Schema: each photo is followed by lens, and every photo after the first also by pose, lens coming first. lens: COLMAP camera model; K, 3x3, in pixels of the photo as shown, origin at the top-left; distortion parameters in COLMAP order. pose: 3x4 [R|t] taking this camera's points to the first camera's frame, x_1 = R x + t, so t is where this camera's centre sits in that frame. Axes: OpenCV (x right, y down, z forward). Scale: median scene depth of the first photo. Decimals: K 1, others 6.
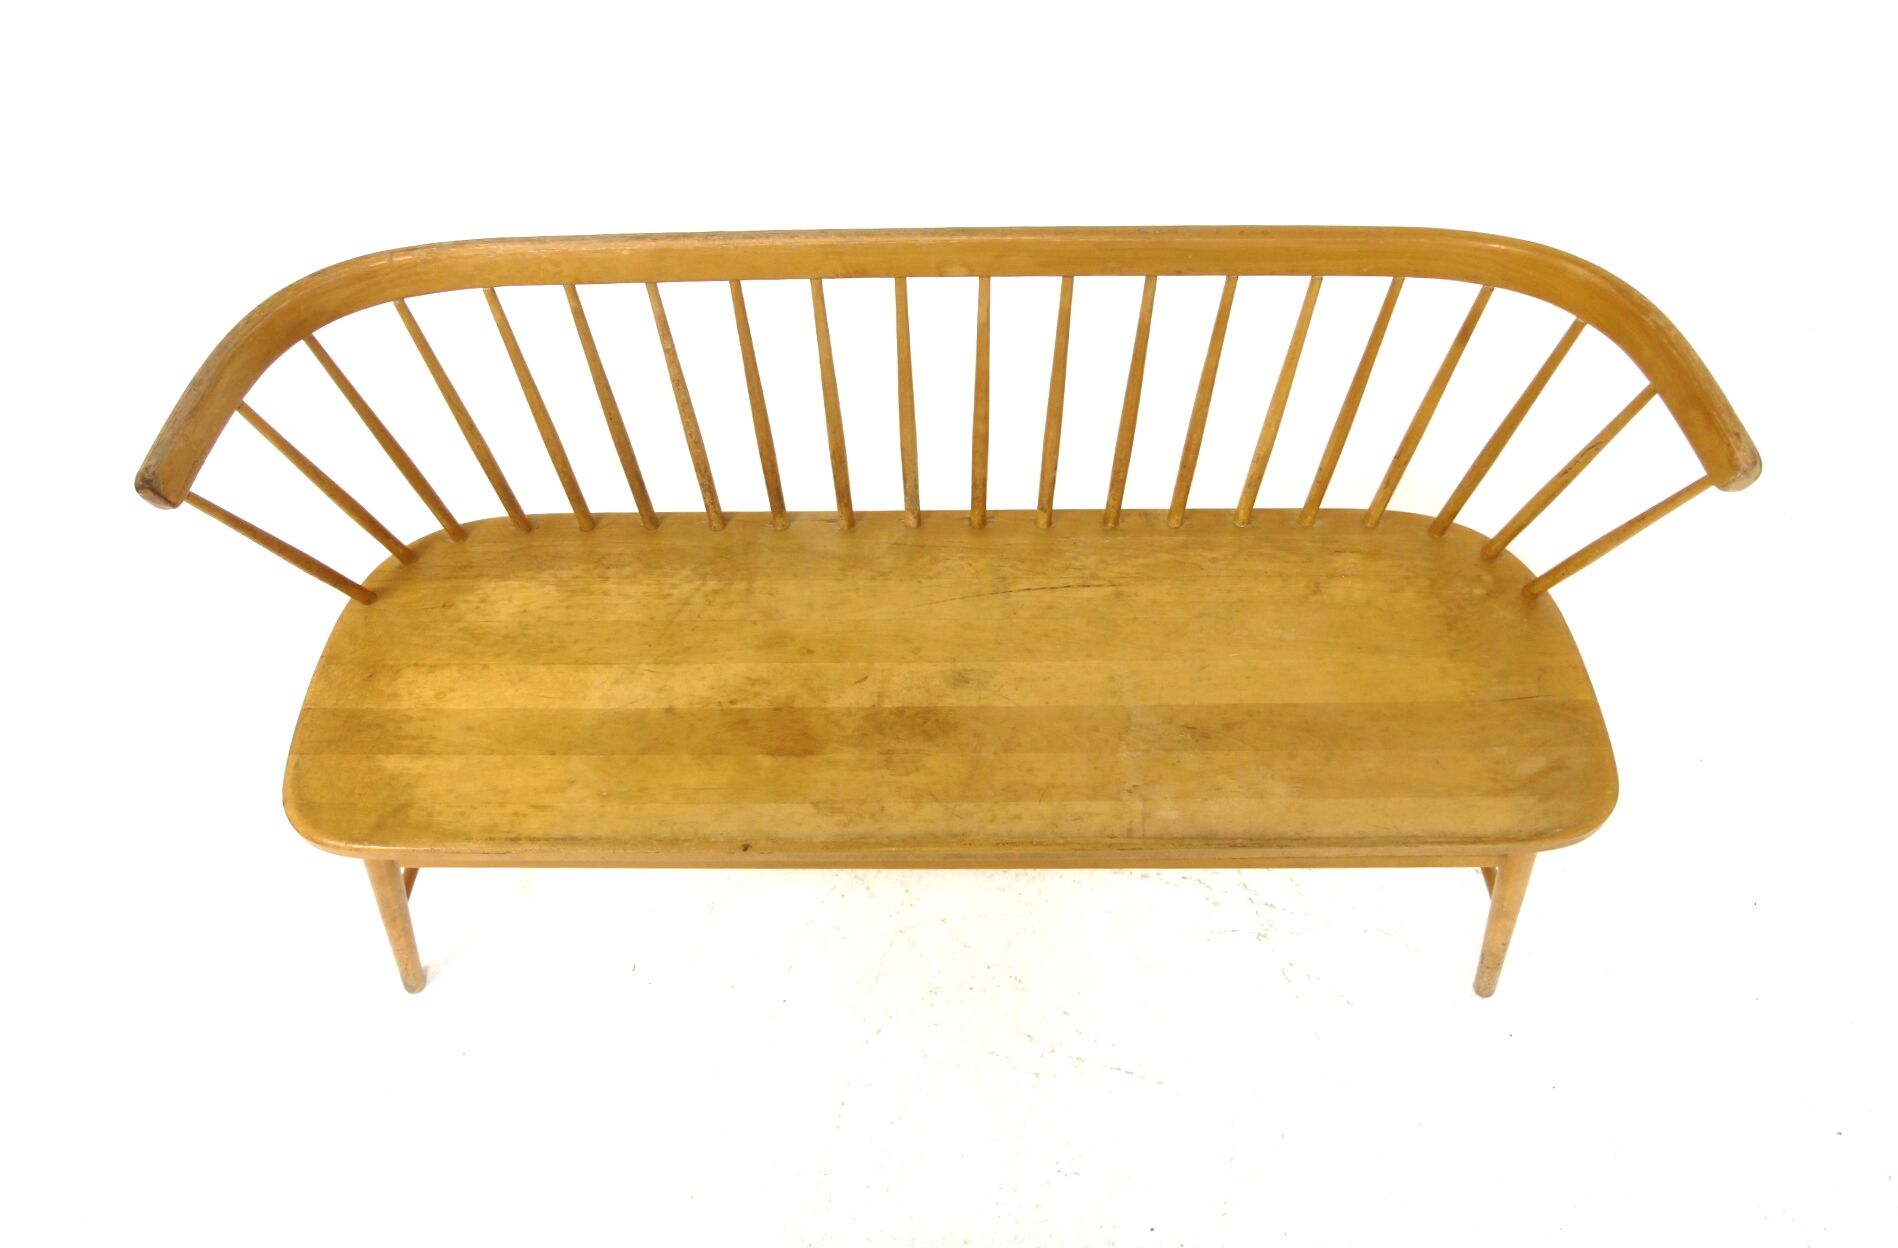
lens RADIAL K [[1425.4, 0, 973.9], [0, 1425.4, 623.3], [0, 0, 1]] dist [-0.052251, 0.024784]
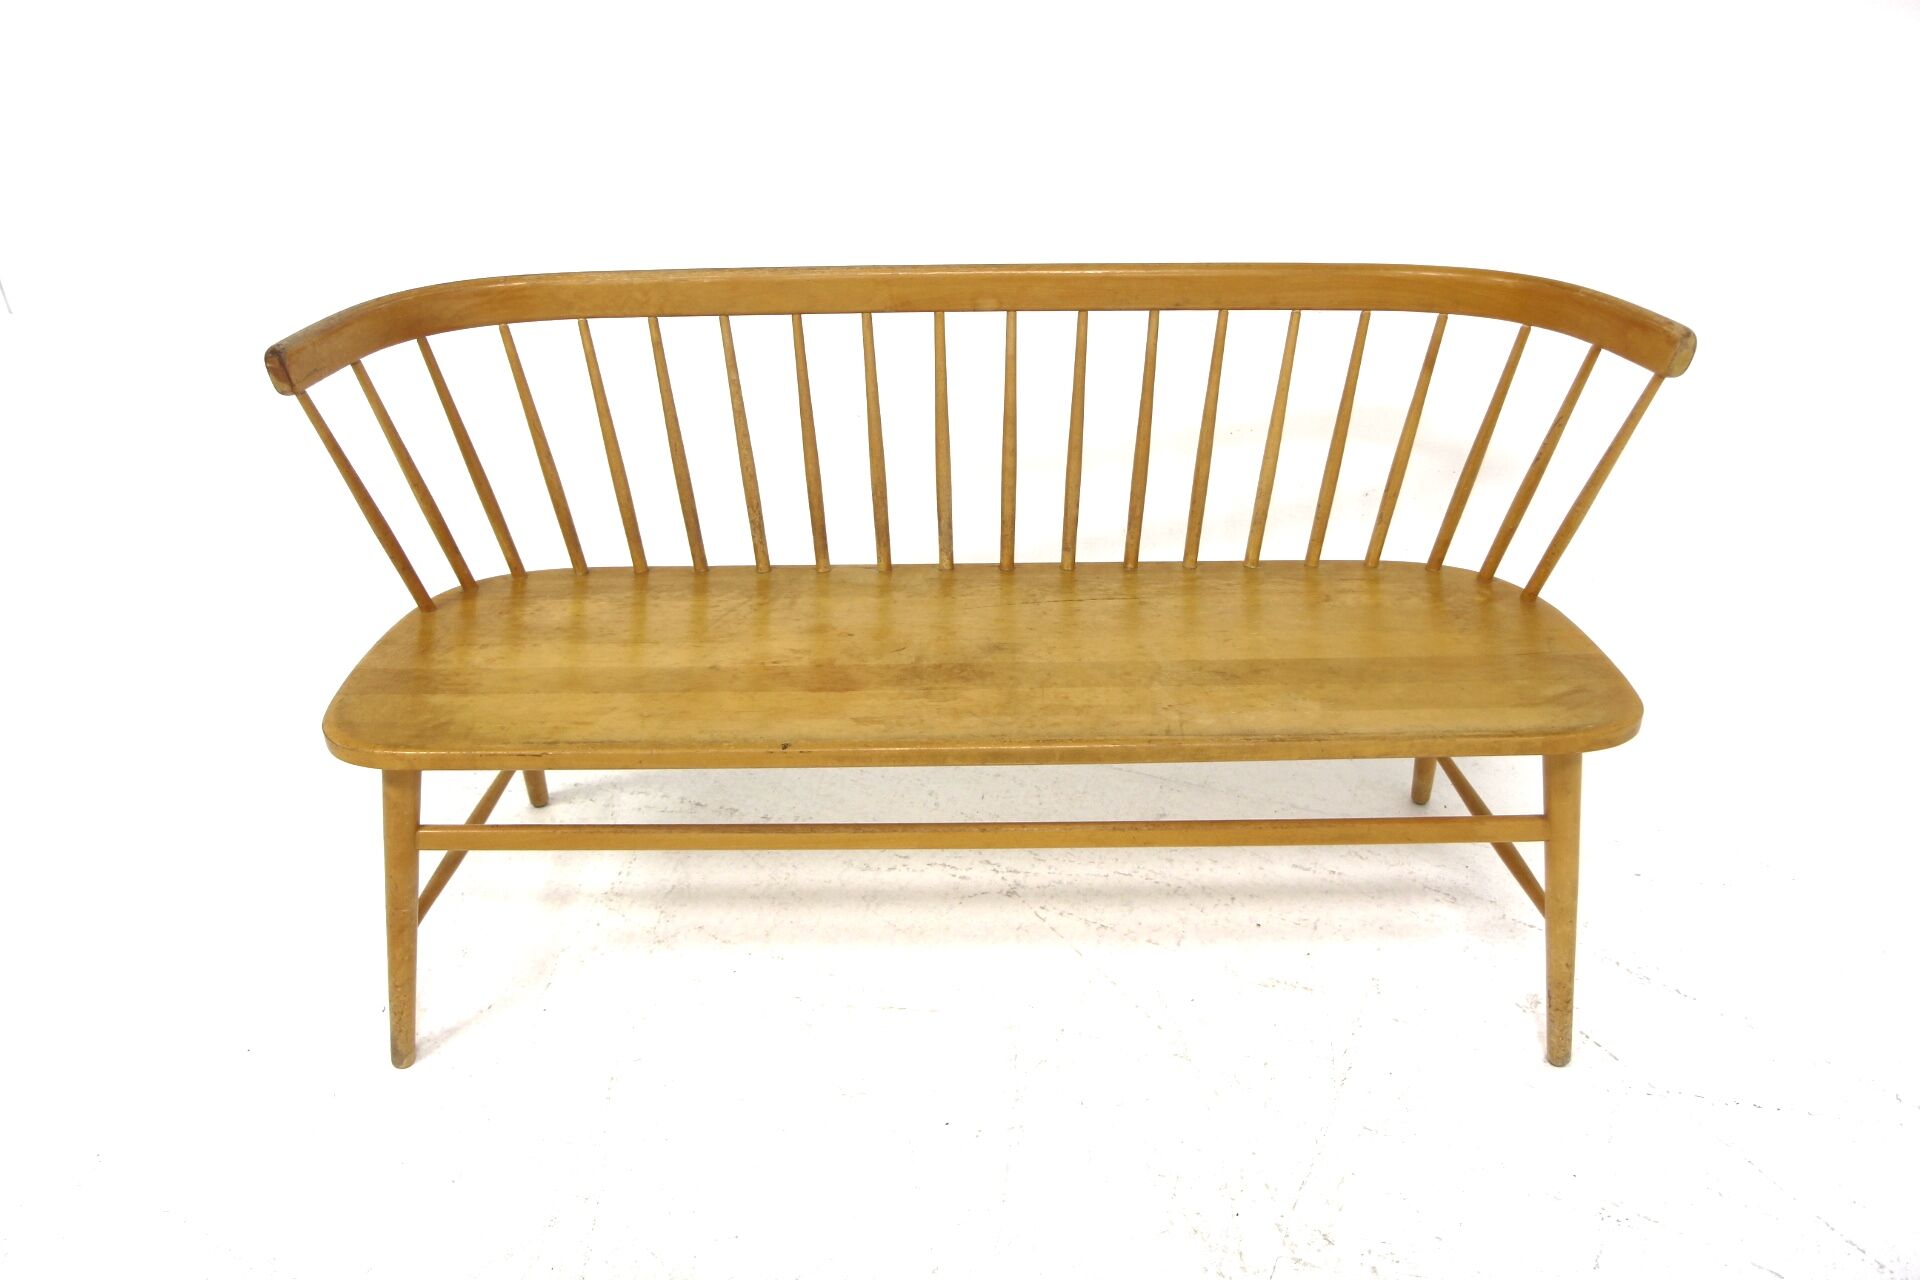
lens RADIAL K [[1431.0, 0, 994.0], [0, 1431.0, 669.7], [0, 0, 1]] dist [-0.045073, -0.018114]
pose [[0.999820, -0.009730, 0.016299, -0.028557], [0.015715, 0.905880, -0.423243, 0.514521], [-0.010647, 0.423423, 0.905870, 0.064274]]
